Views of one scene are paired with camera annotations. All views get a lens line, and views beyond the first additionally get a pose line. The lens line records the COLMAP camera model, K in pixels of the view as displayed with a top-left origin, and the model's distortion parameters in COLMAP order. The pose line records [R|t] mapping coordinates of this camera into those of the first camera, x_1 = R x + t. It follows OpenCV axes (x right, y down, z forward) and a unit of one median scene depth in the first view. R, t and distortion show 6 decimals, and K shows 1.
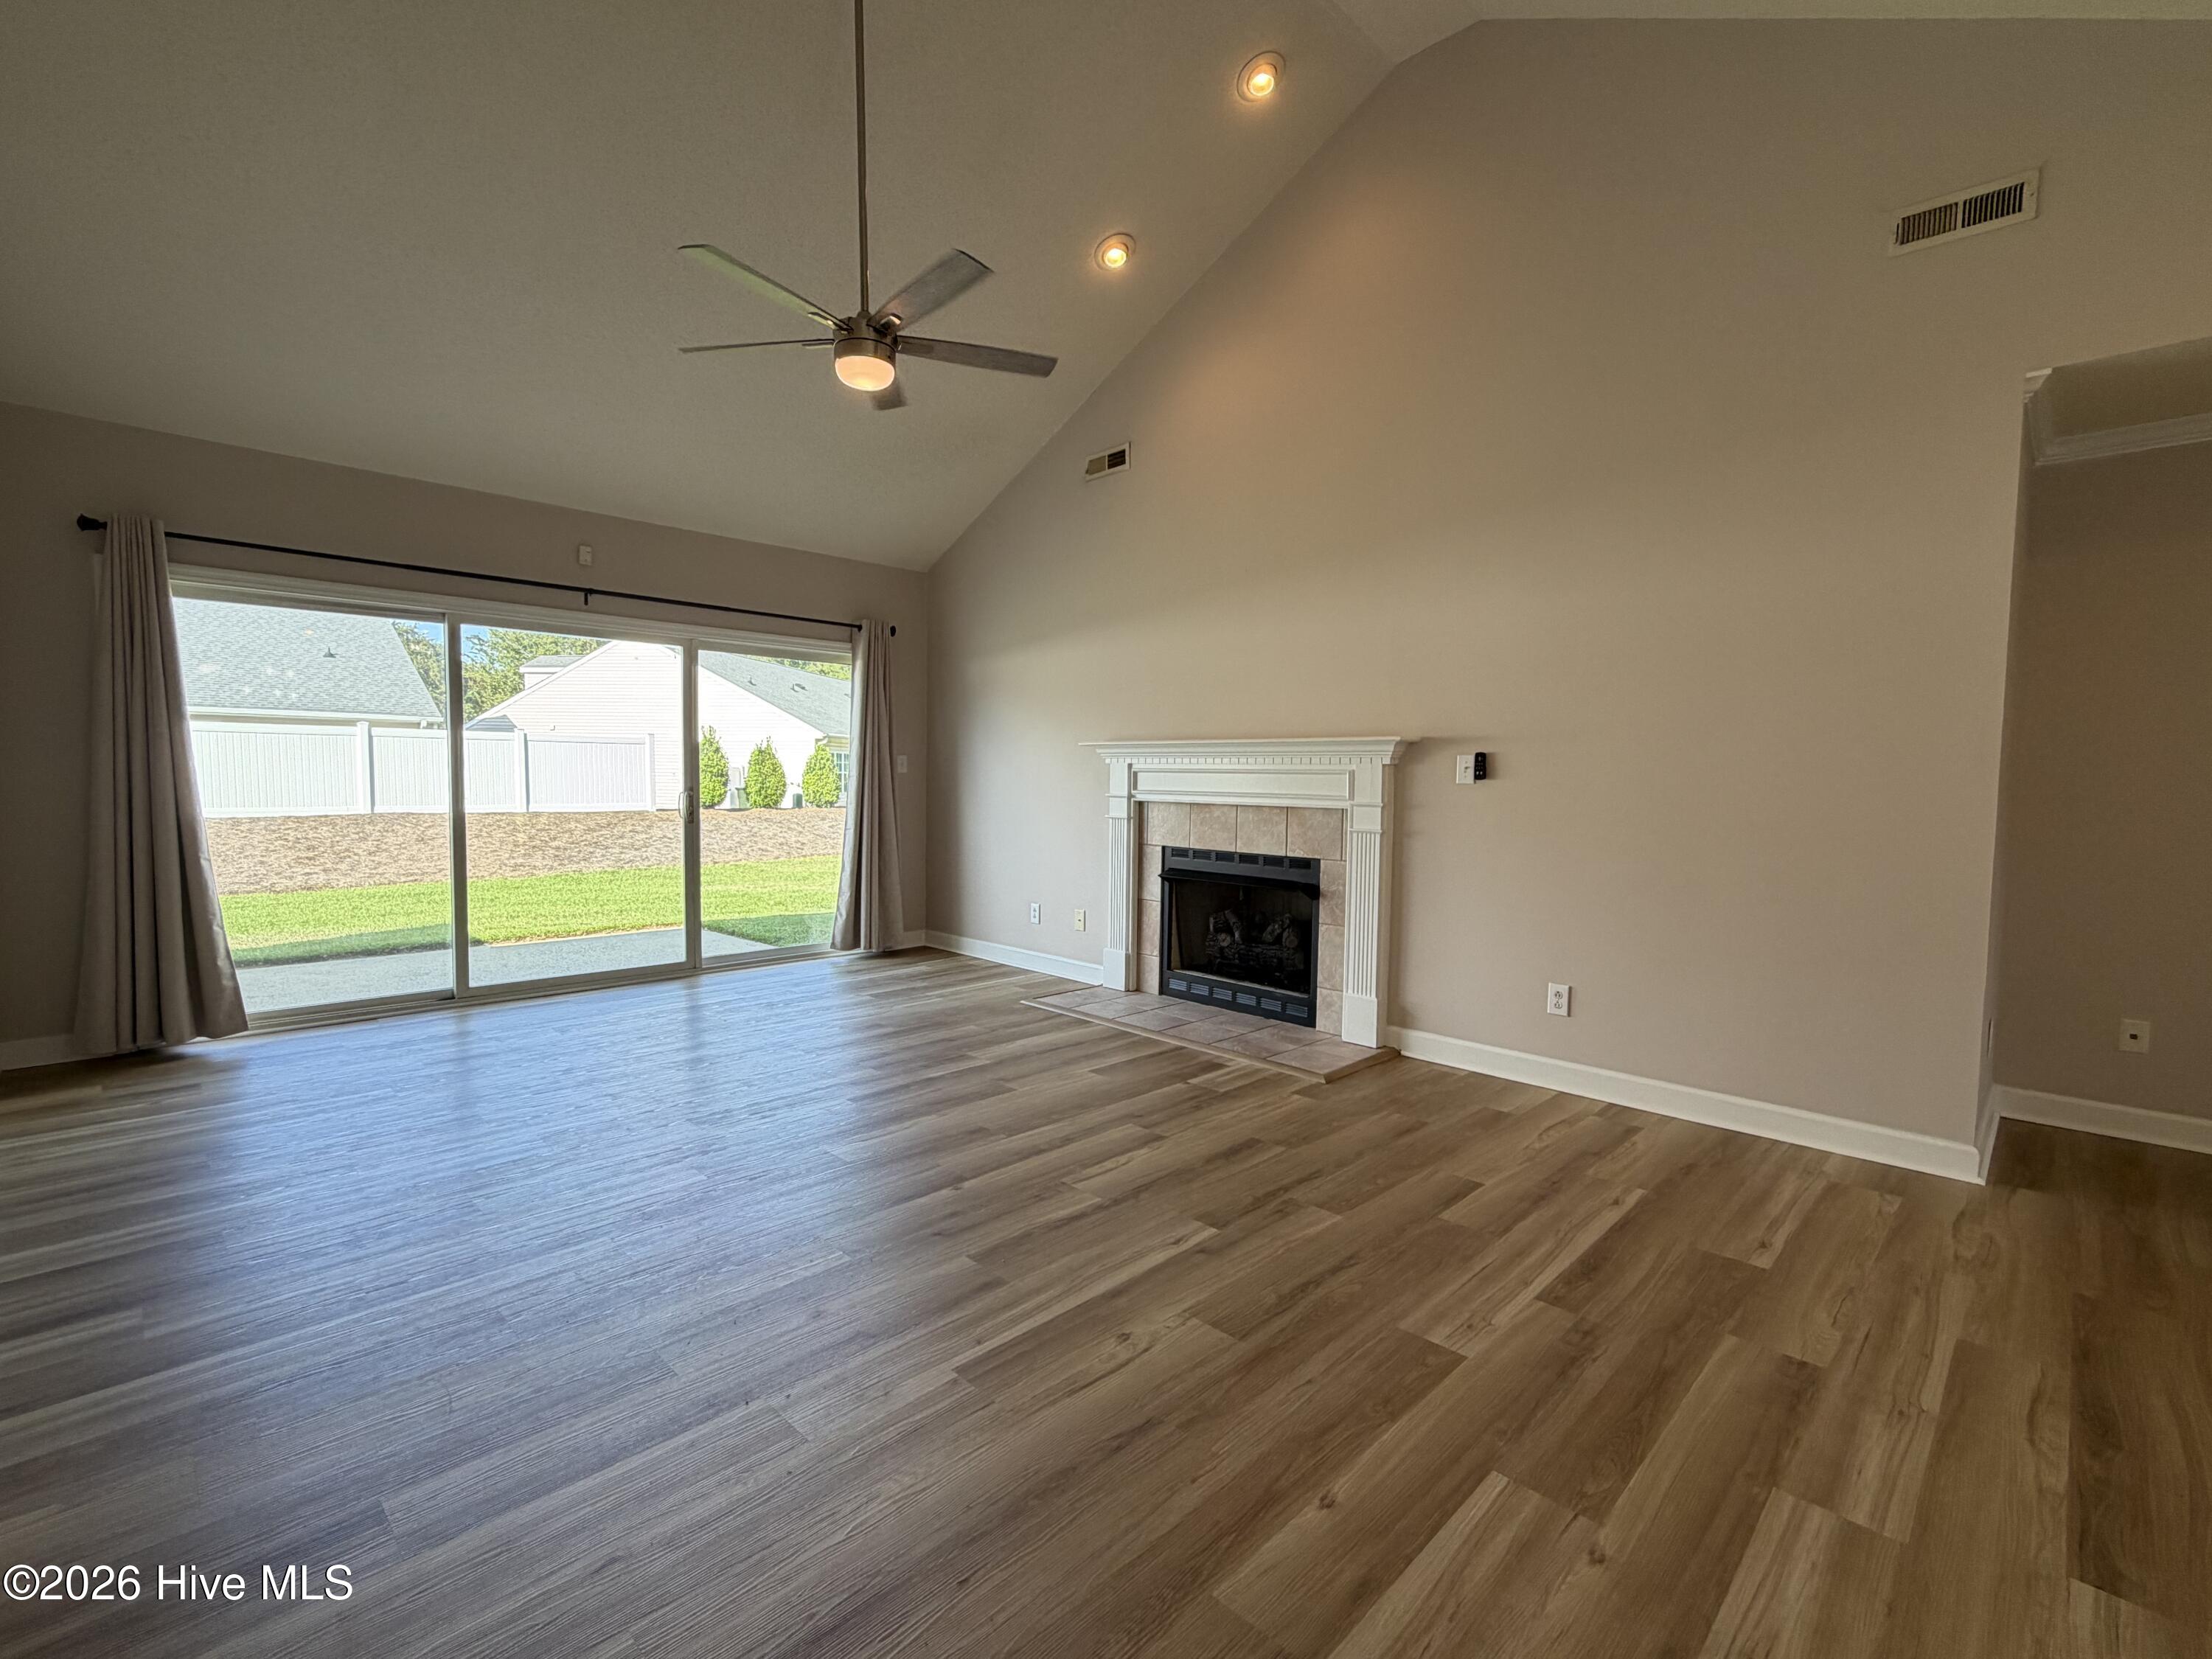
lens RADIAL K [[993.8, 0, 1106.0], [0, 993.8, 829.5], [0, 0, 1]] dist [-0.003538, -0.000700]
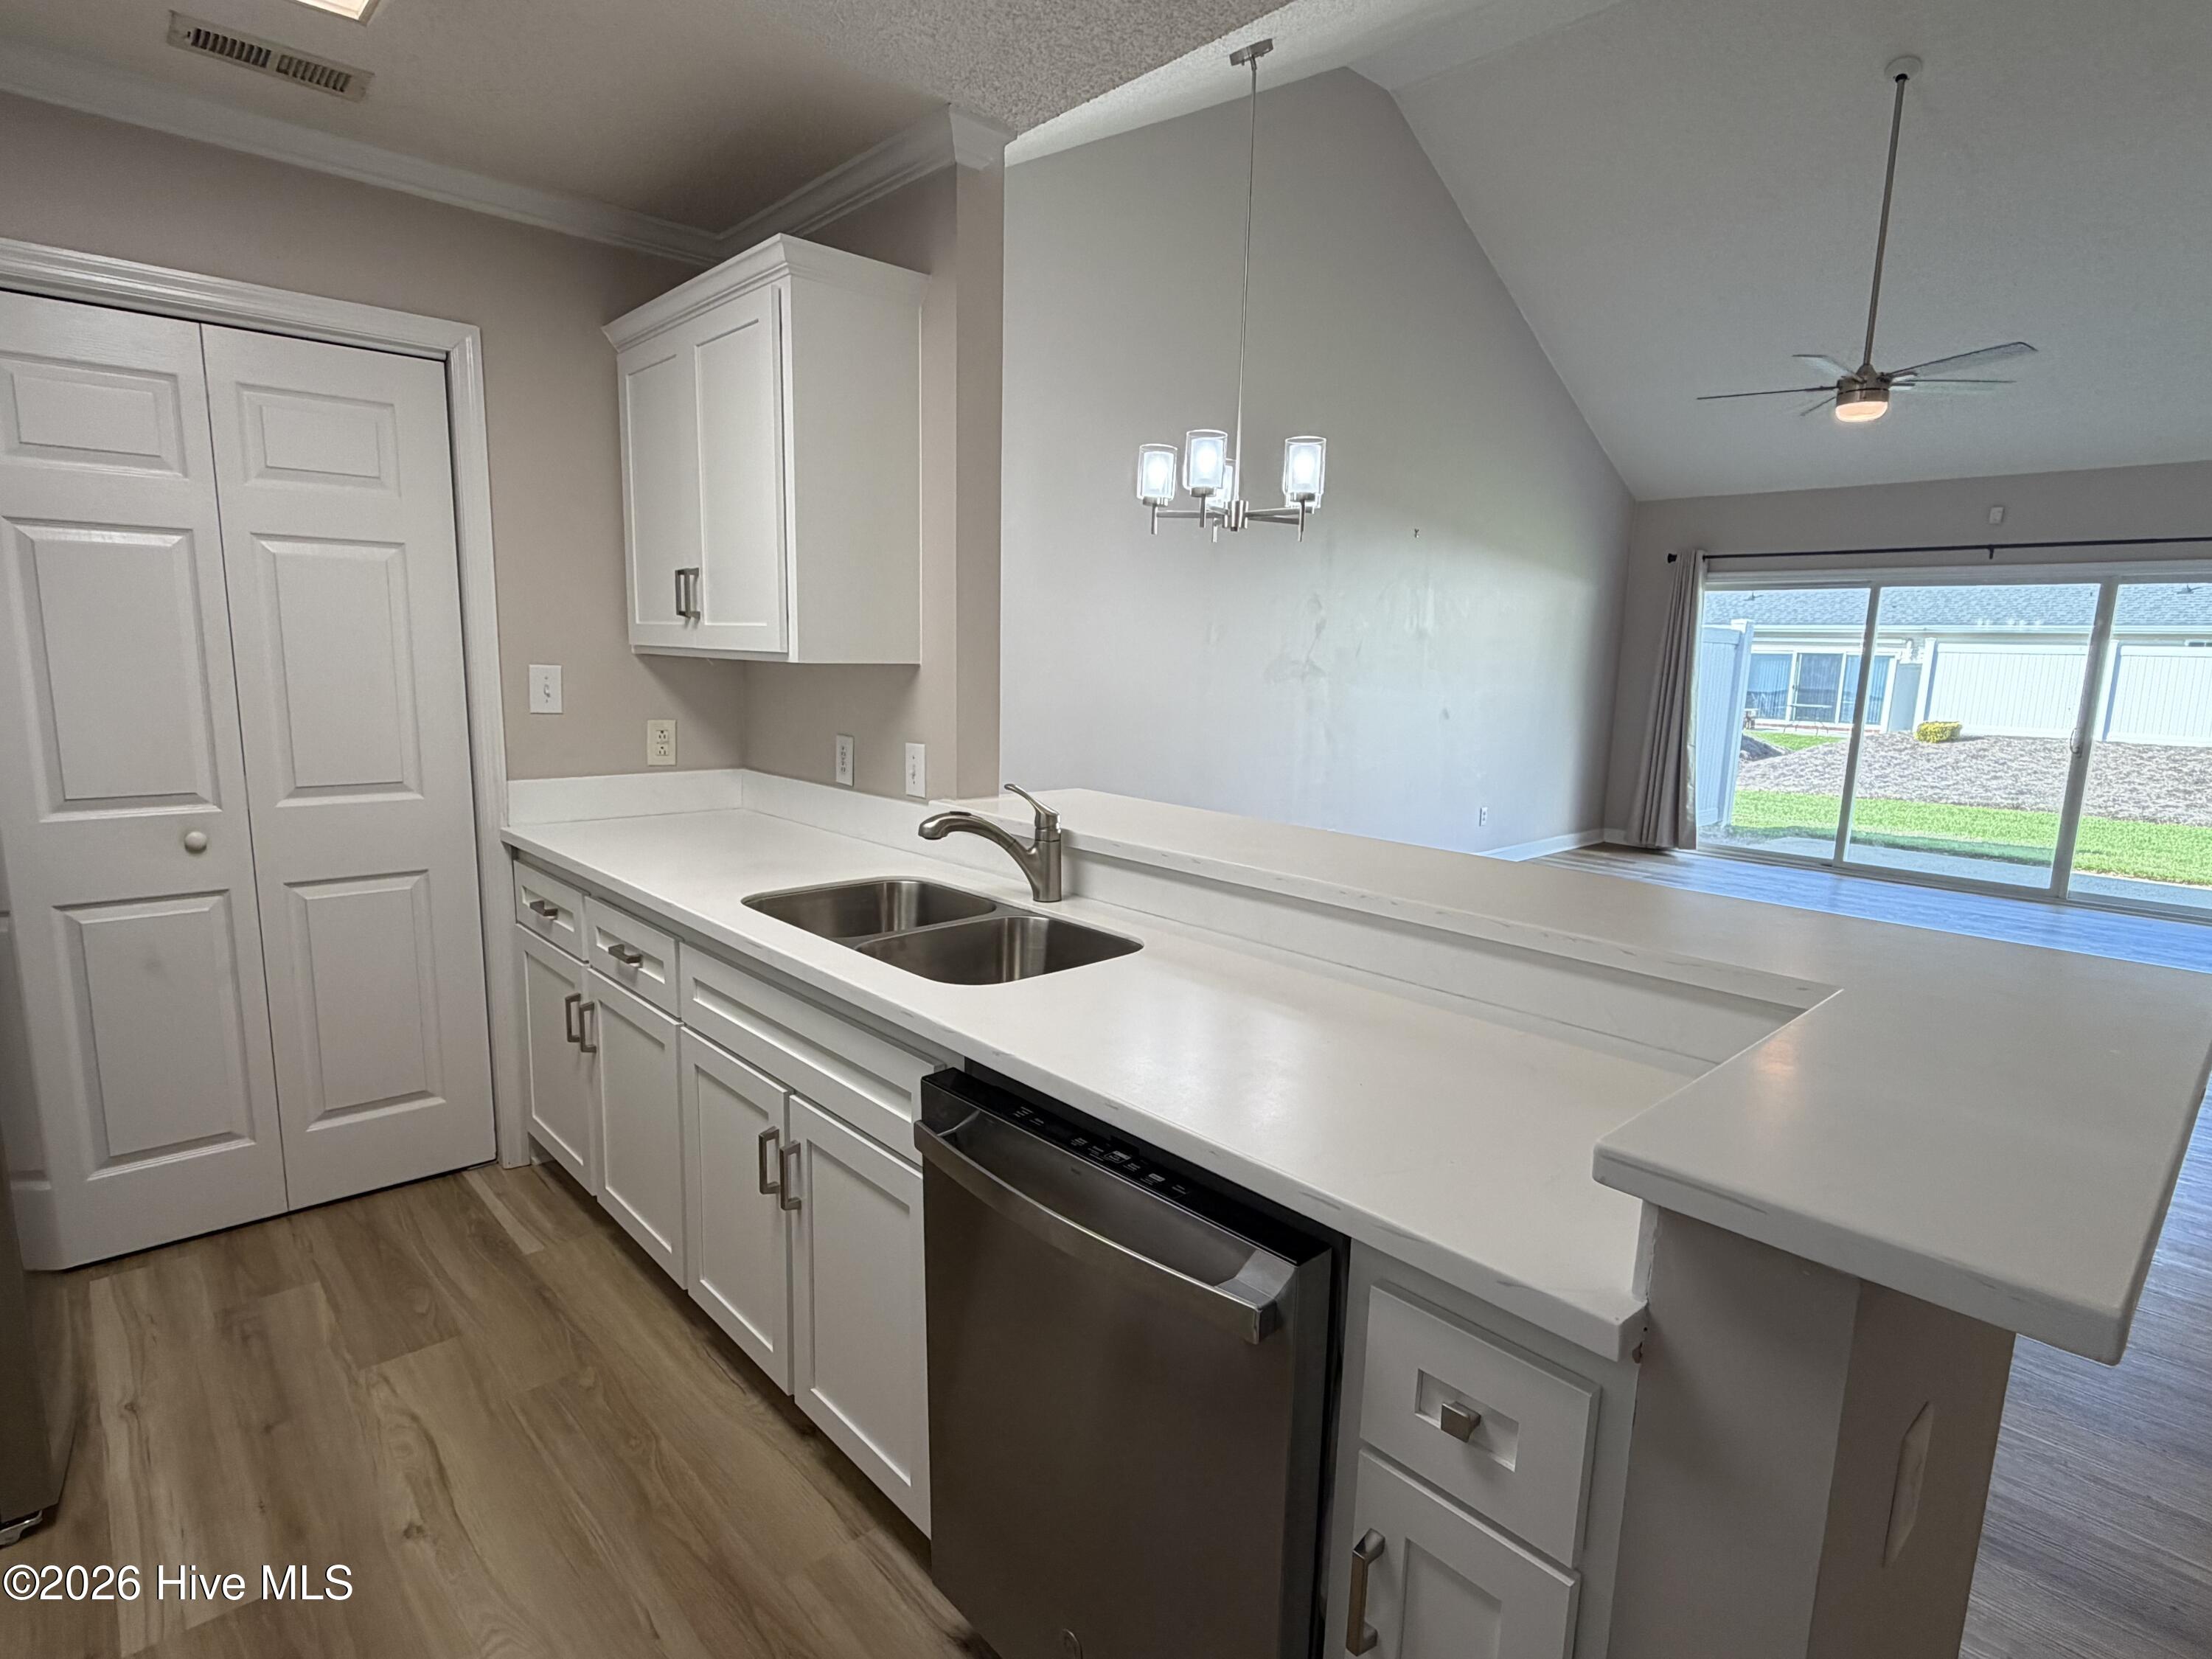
lens RADIAL K [[1139.3, 0, 1113.9], [0, 1139.3, 833.0], [0, 0, 1]] dist [0.001895, -0.000415]
pose [[-0.043388, 0.145942, -0.988341, 0.929369], [-0.082694, 0.985354, 0.149131, -0.027197], [0.995630, 0.088201, -0.030684, 0.058506]]
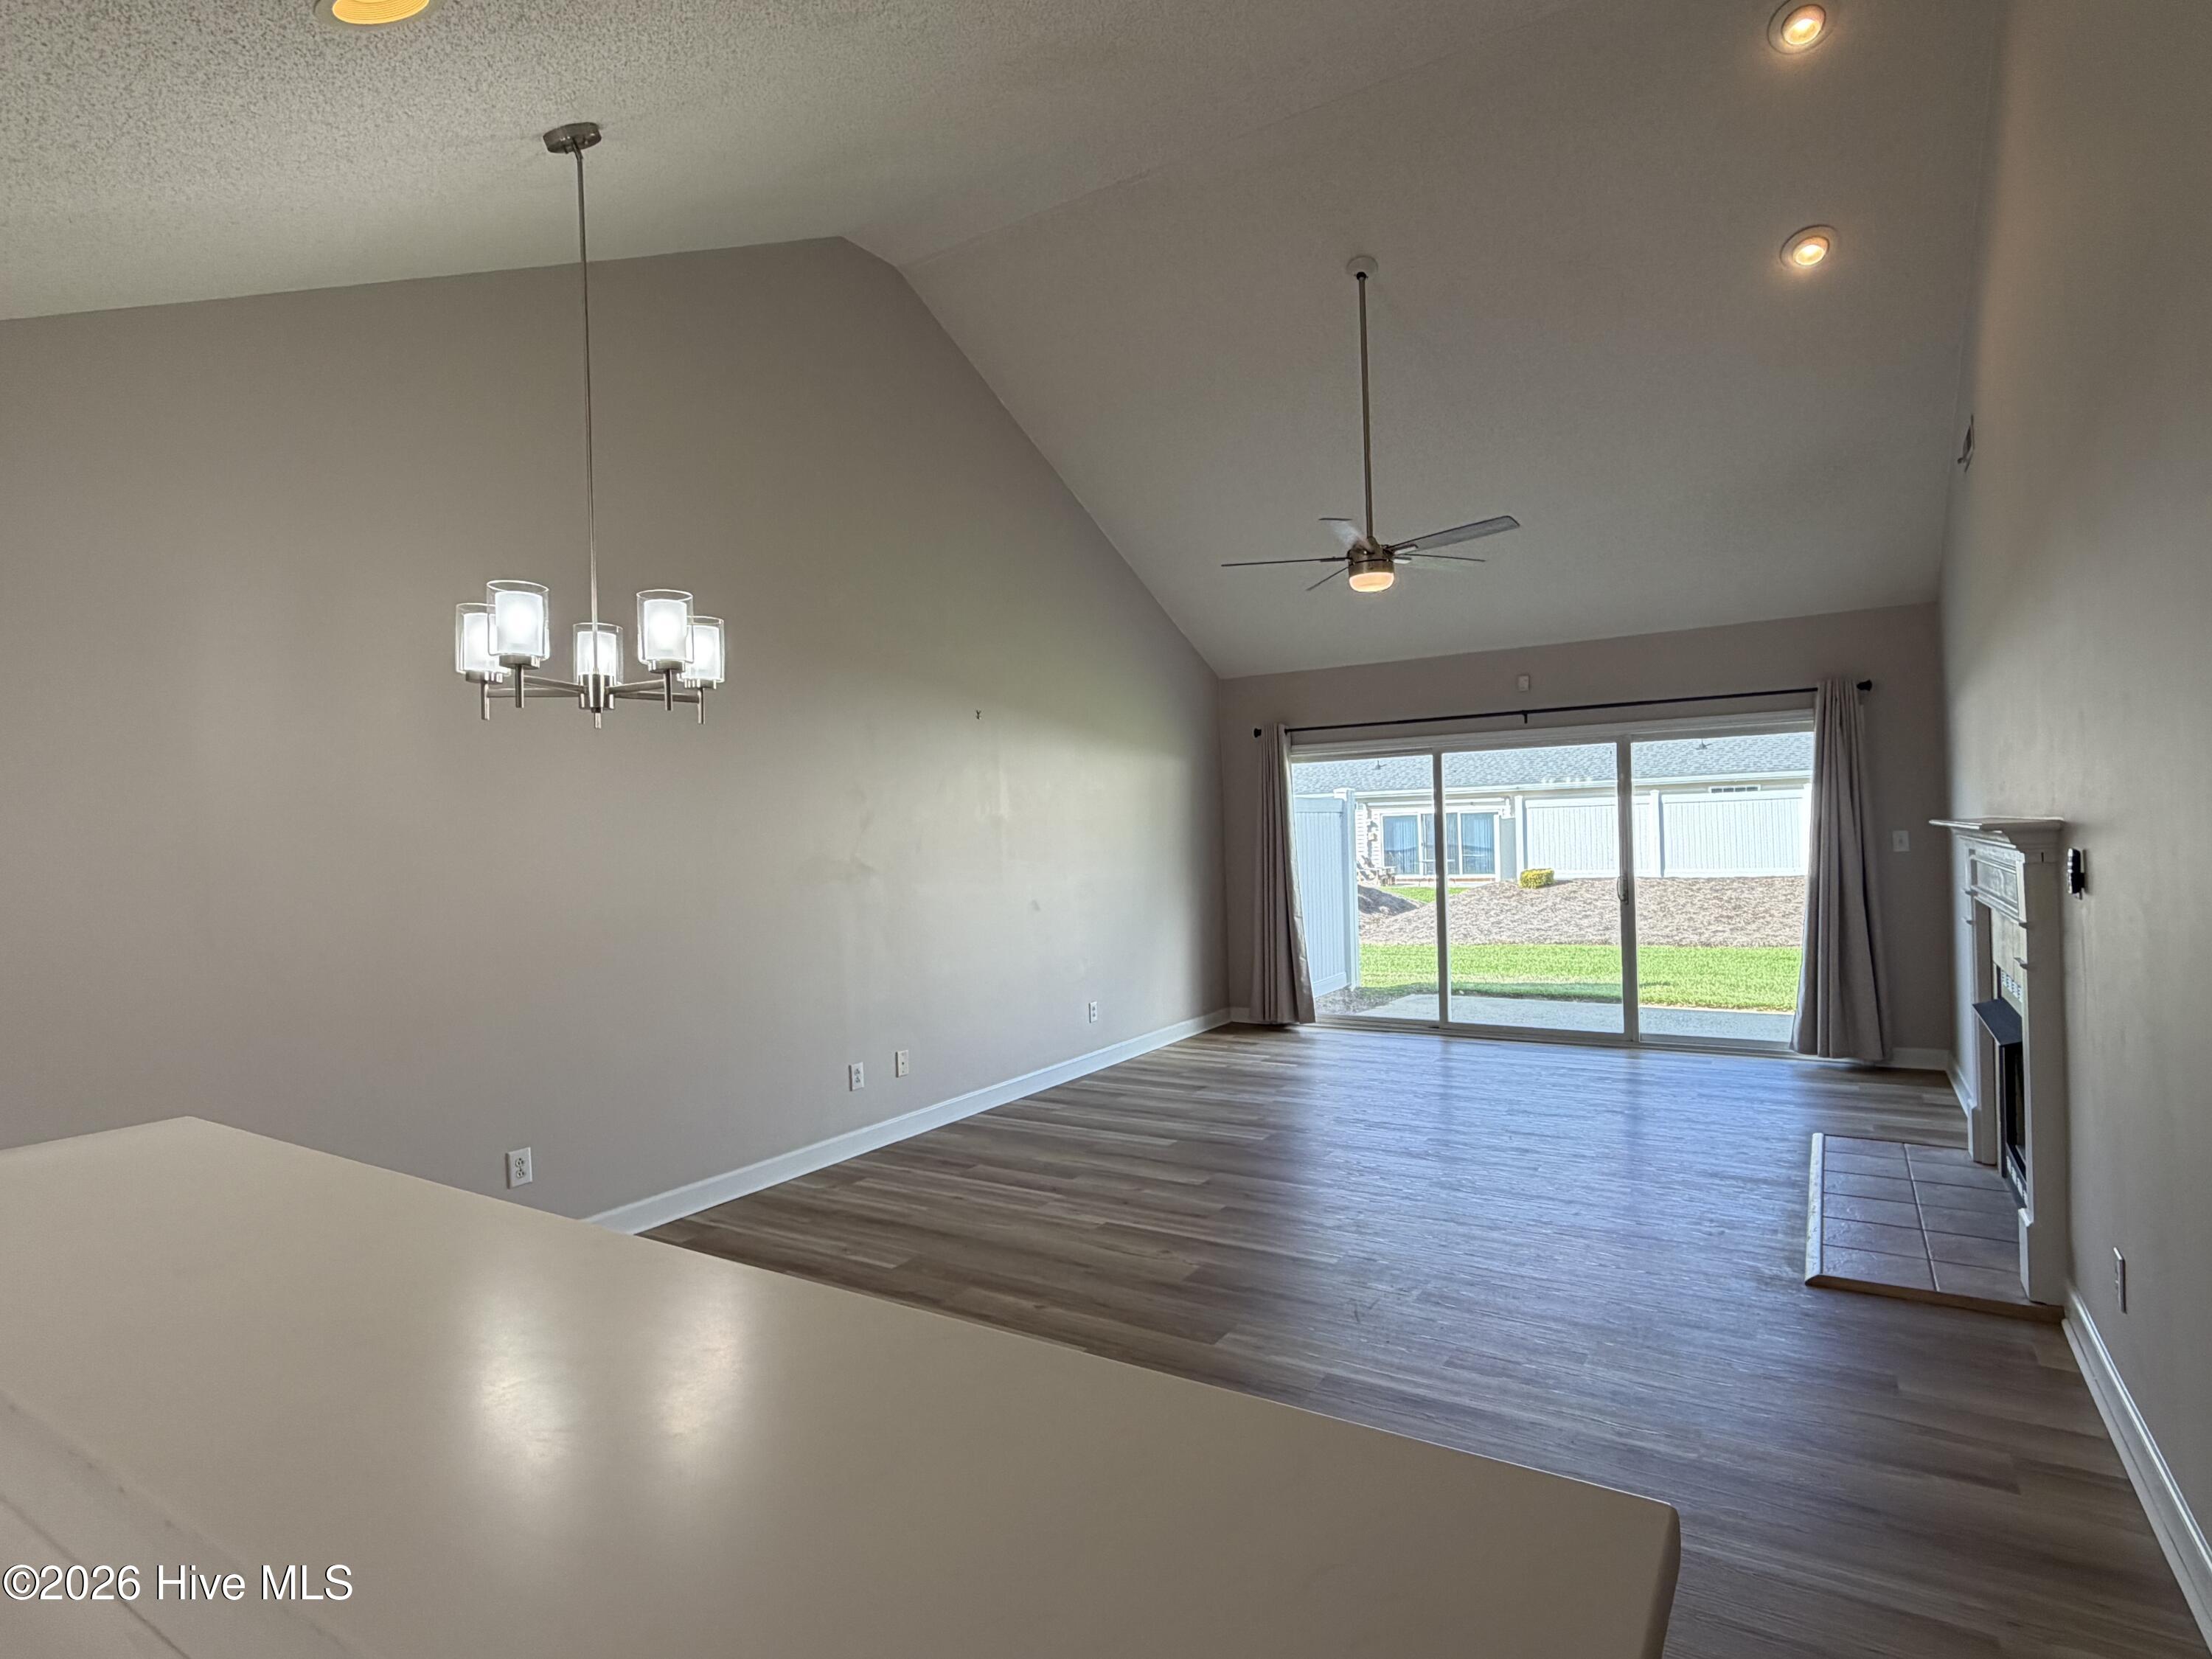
lens RADIAL K [[1139.3, 0, 1113.9], [0, 1139.3, 833.0], [0, 0, 1]] dist [0.001895, -0.000415]
pose [[0.215605, -0.020330, -0.976269, 0.775658], [-0.021399, 0.999445, -0.025538, -0.047444], [0.976246, 0.026398, 0.215050, 0.220651]]
